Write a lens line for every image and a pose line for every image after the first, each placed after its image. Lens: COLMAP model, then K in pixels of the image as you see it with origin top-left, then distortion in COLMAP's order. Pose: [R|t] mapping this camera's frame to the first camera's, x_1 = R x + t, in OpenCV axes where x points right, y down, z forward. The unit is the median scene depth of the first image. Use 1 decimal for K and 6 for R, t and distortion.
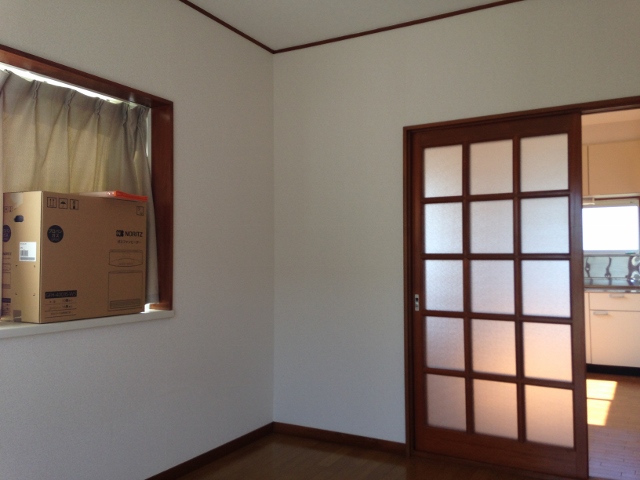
lens RADIAL K [[582.3, 0, 327.9], [0, 582.3, 240.0], [0, 0, 1]] dist [0.169877, -0.260580]
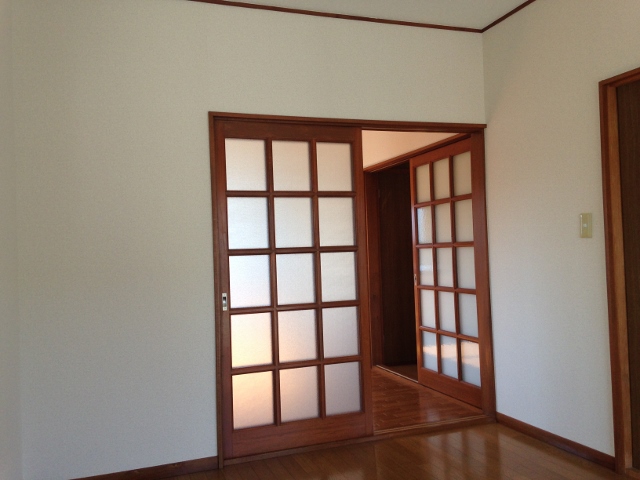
lens RADIAL K [[582.3, 0, 327.9], [0, 582.3, 240.0], [0, 0, 1]] dist [0.169877, -0.260580]
pose [[0.638496, -0.005709, 0.769604, -0.425850], [0.006387, 0.999977, 0.002120, 0.006533], [-0.769599, 0.003562, 0.638518, 0.250315]]
